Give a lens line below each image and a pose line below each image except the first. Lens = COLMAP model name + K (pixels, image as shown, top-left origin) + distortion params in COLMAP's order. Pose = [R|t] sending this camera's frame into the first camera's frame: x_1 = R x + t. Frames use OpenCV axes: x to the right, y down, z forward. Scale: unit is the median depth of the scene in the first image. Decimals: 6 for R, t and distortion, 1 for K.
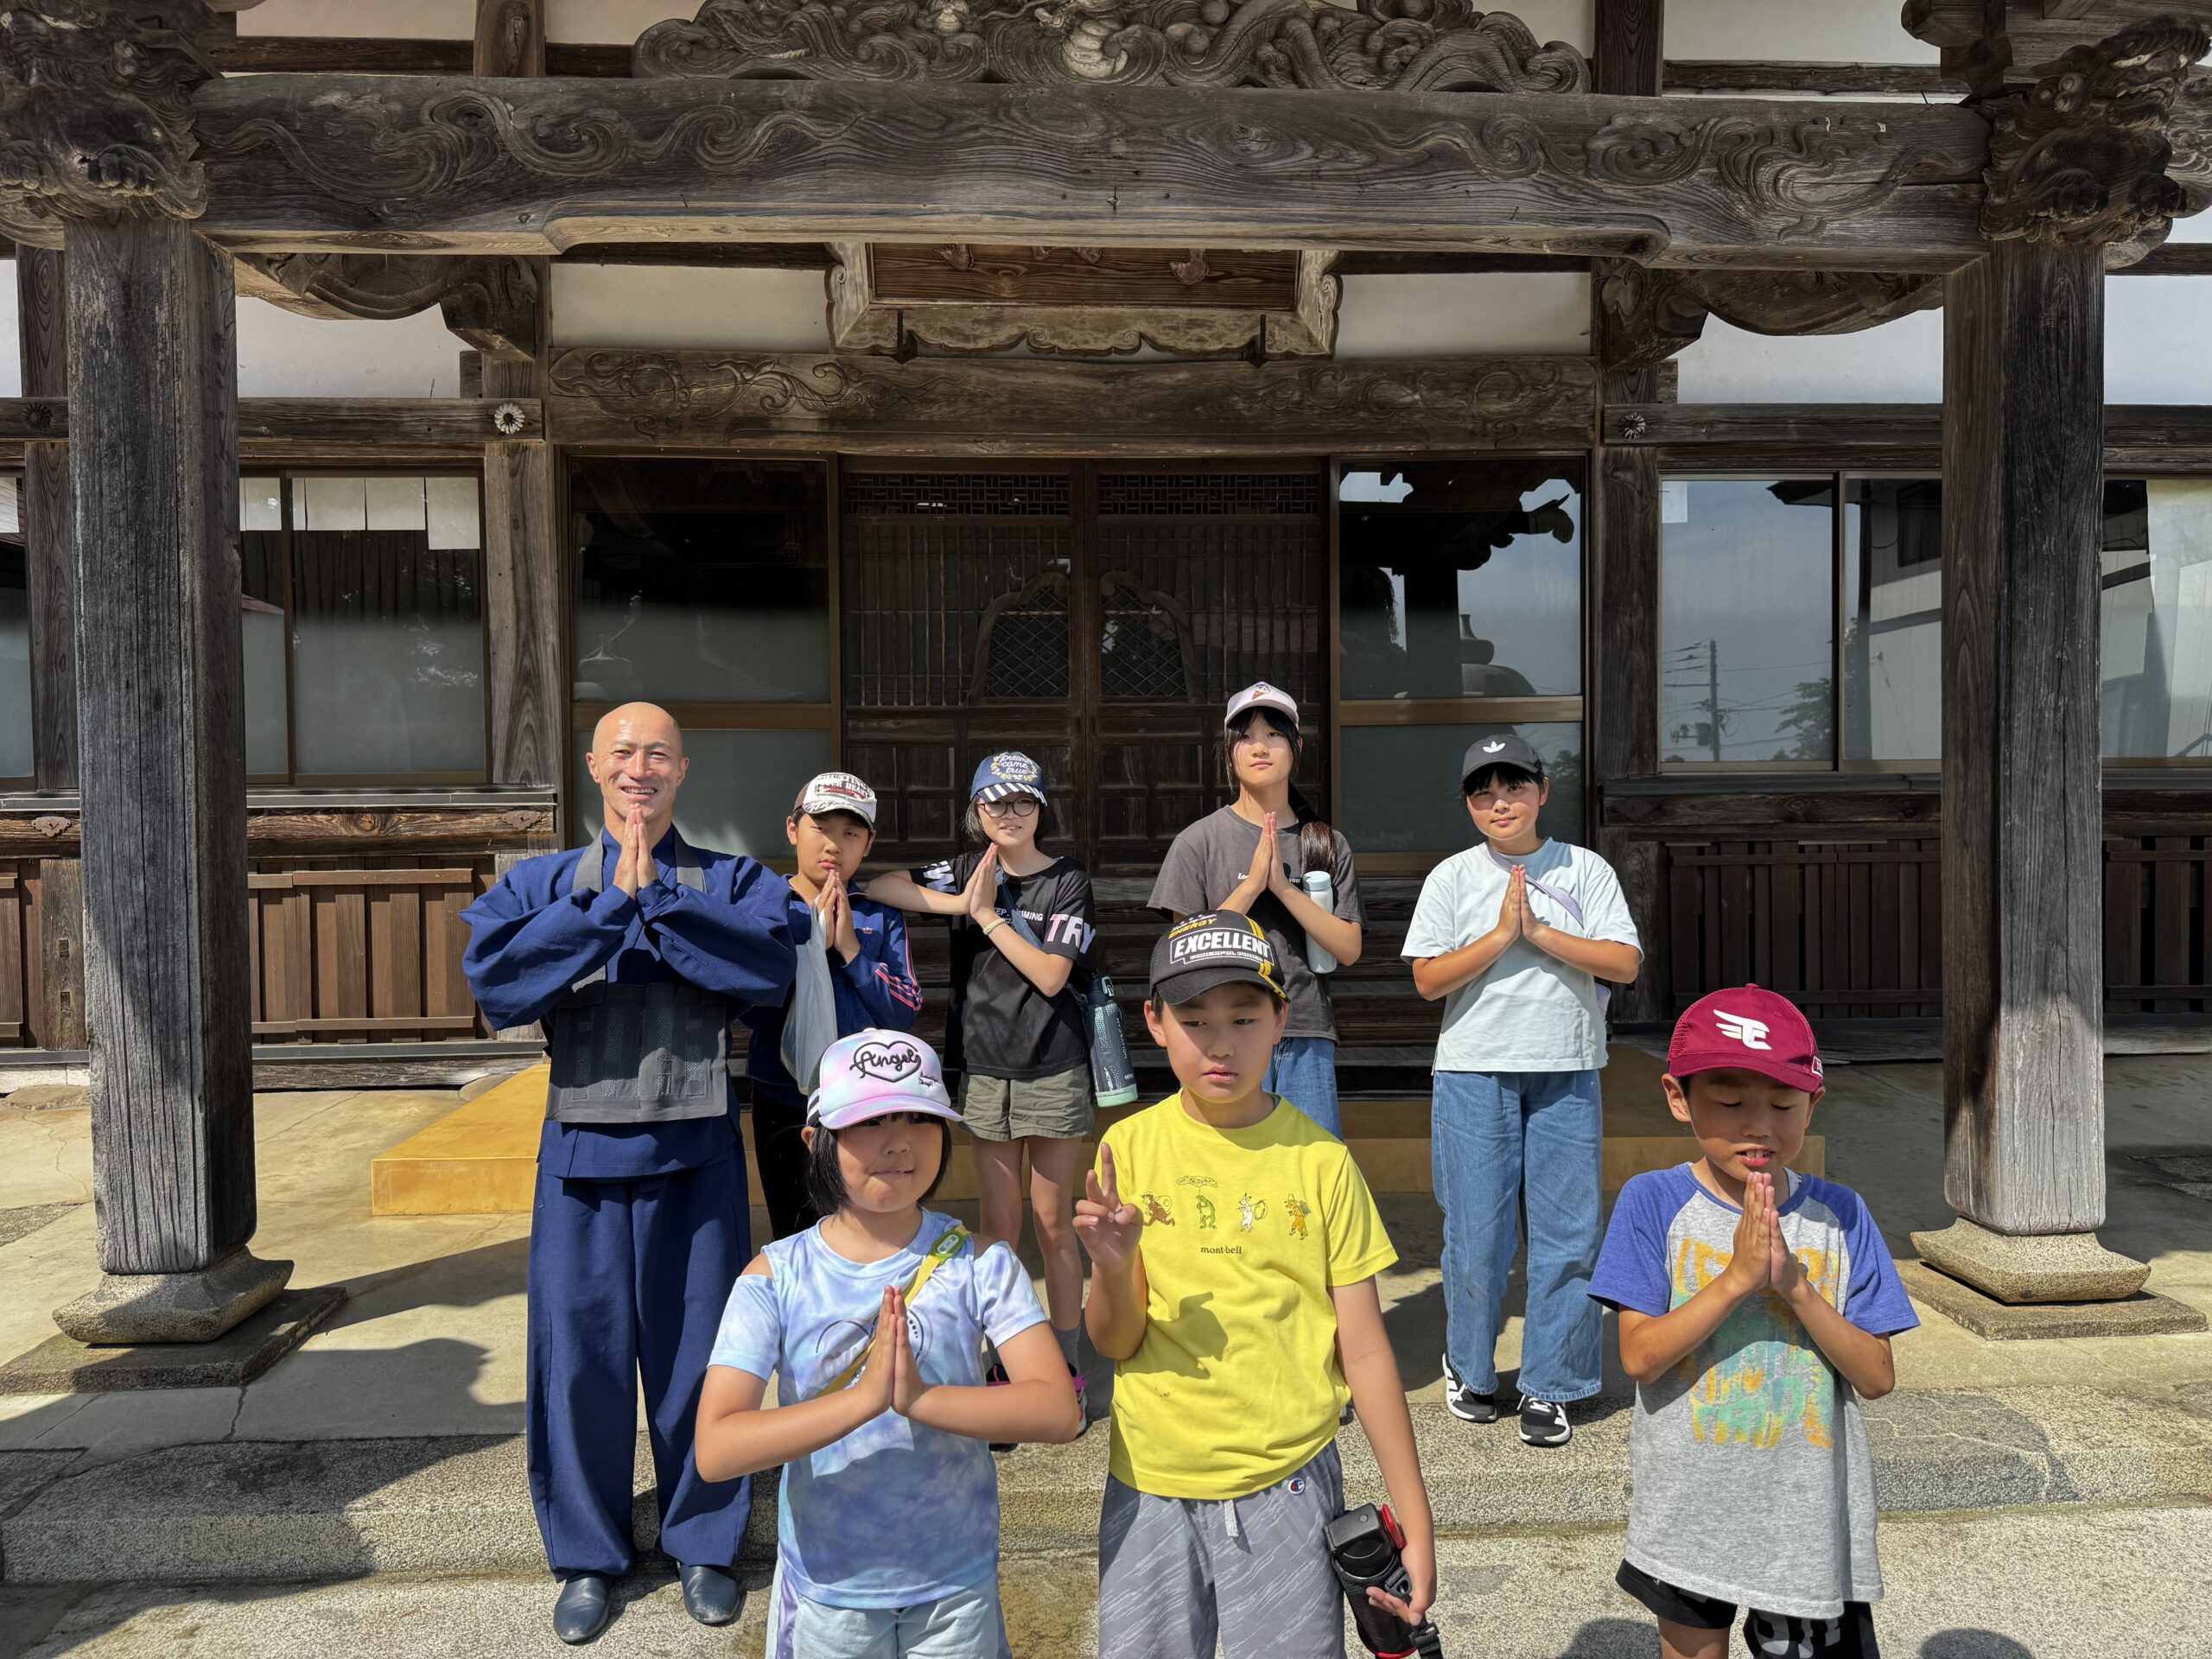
lens RADIAL K [[1557.8, 0, 1115.8], [0, 1557.8, 816.8], [0, 0, 1]] dist [0.036552, -0.052482]
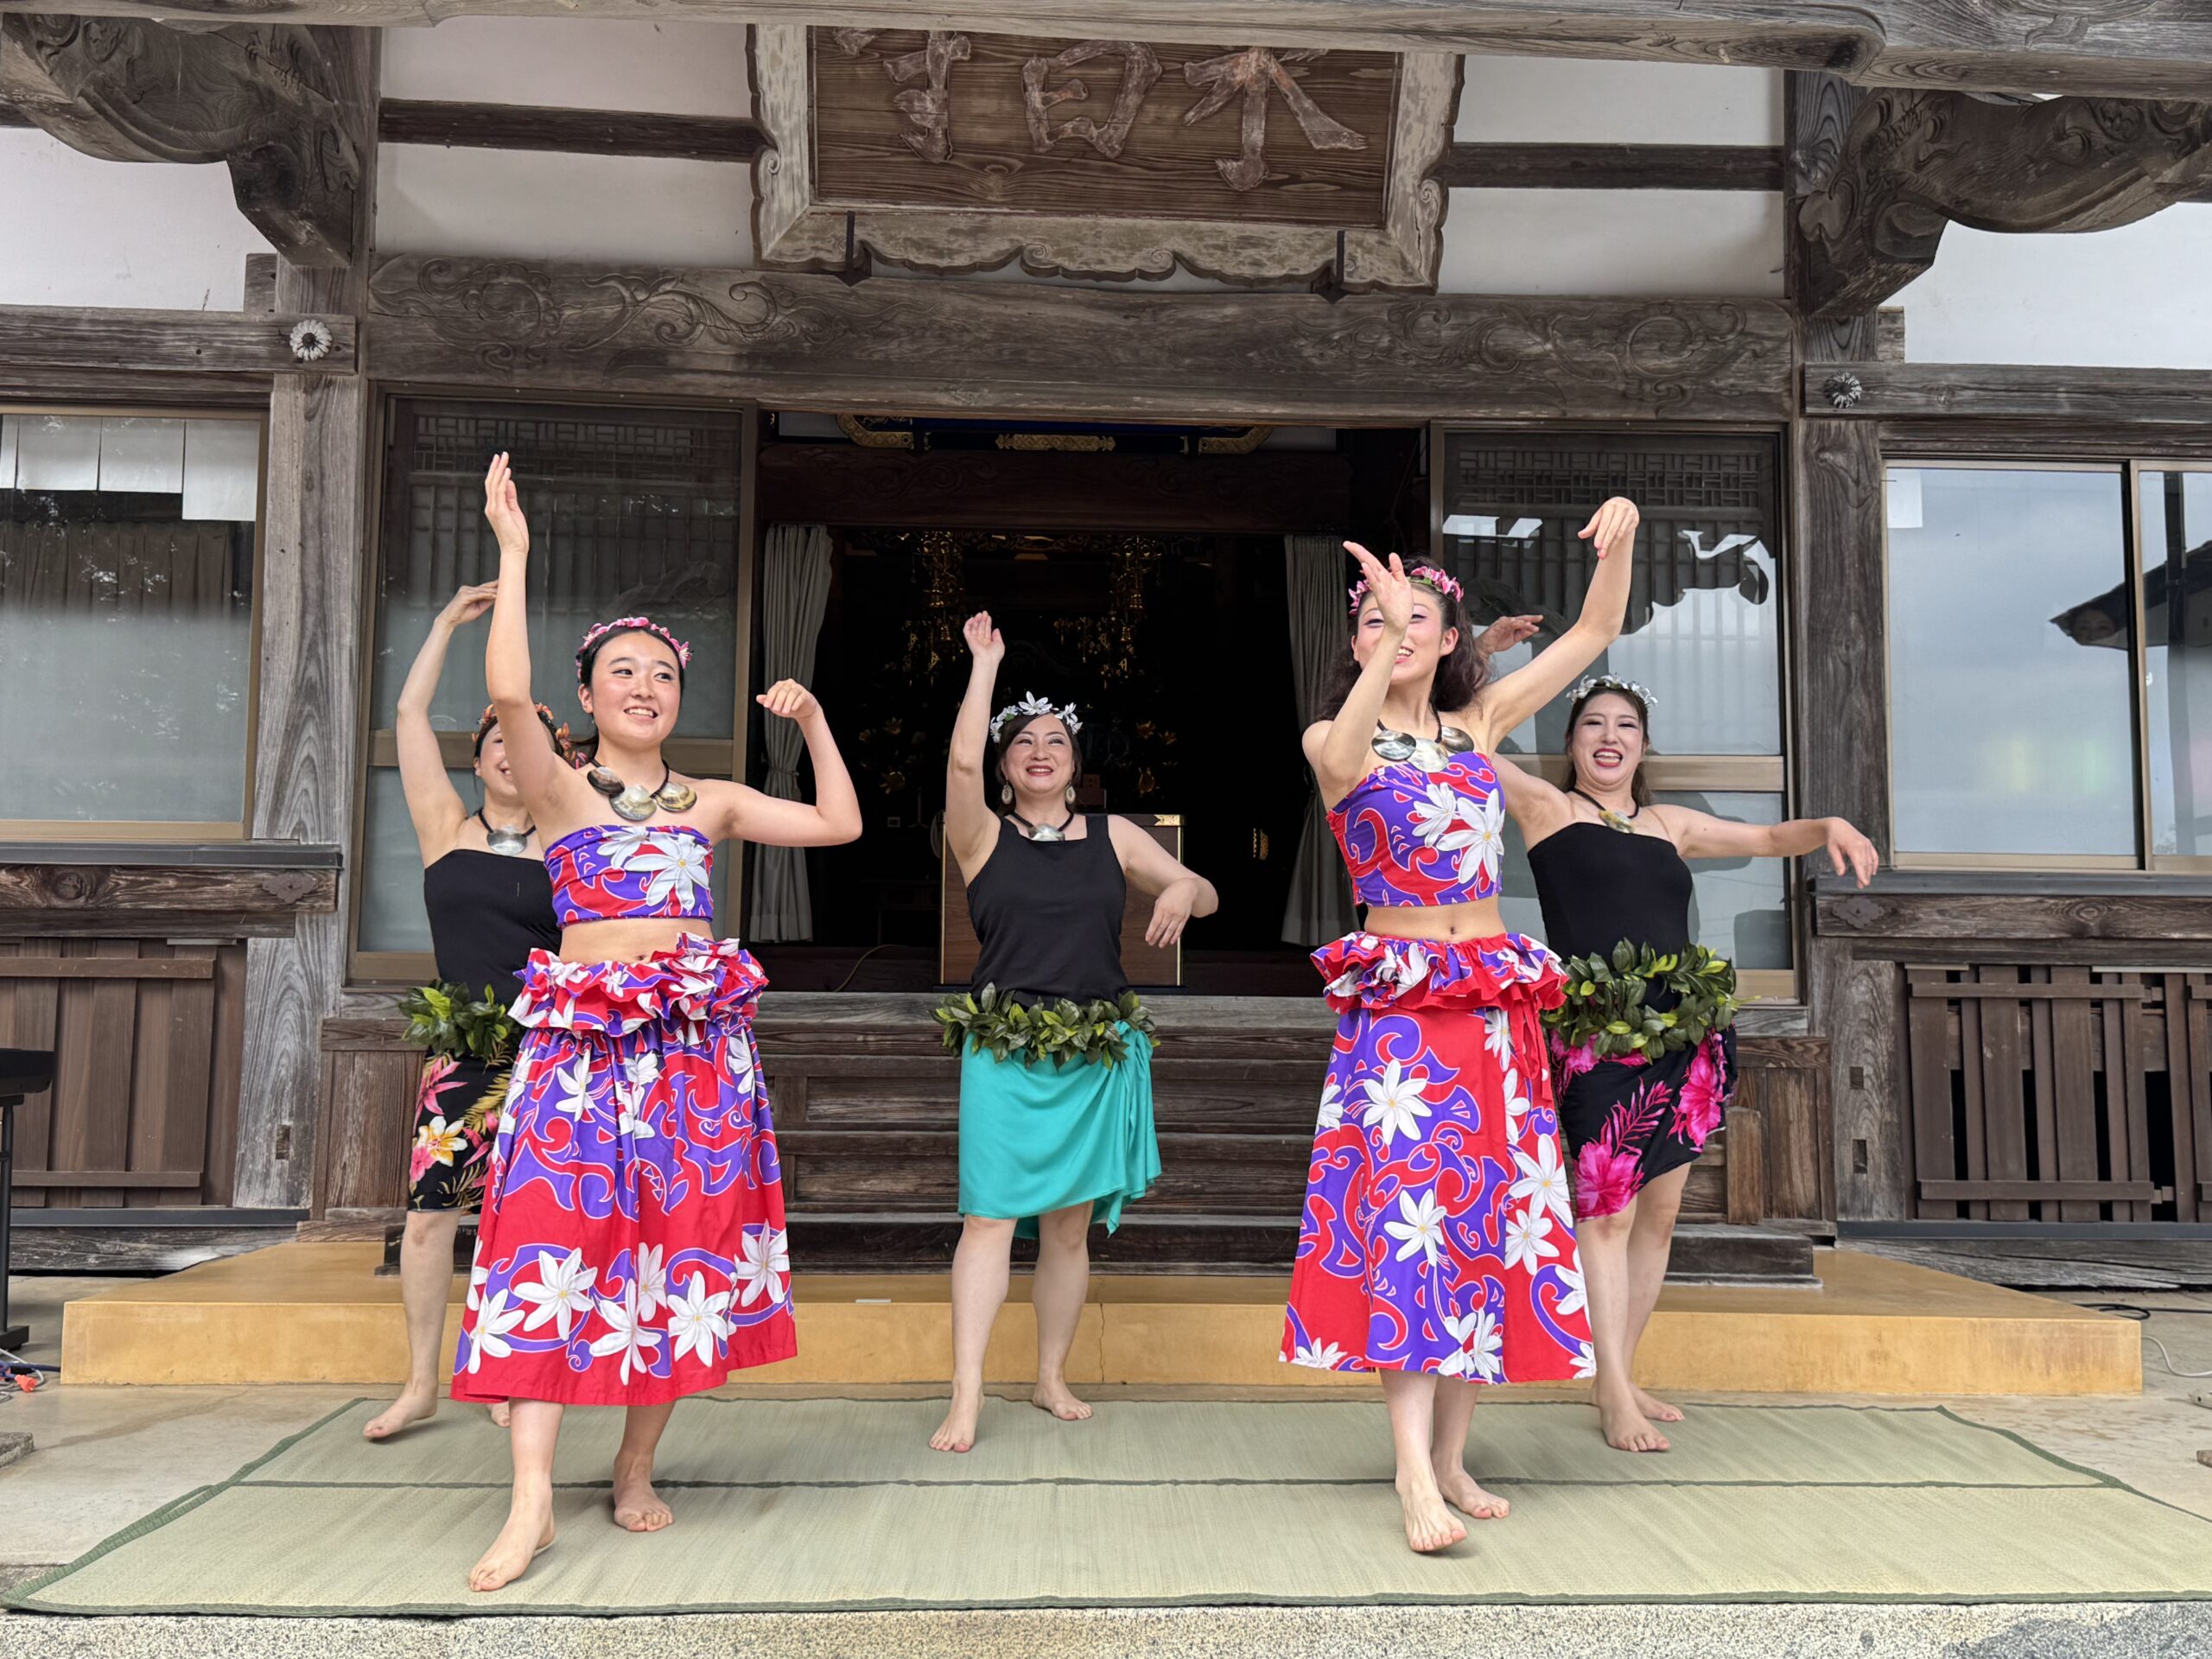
lens RADIAL K [[2305.7, 0, 1116.9], [0, 2305.7, 820.1], [0, 0, 1]] dist [0.041917, 0.000000]
pose [[0.999779, 0.019910, 0.006804, -0.013968], [-0.018819, 0.990802, -0.134004, 0.105477], [-0.009410, 0.133846, 0.990957, -0.047396]]
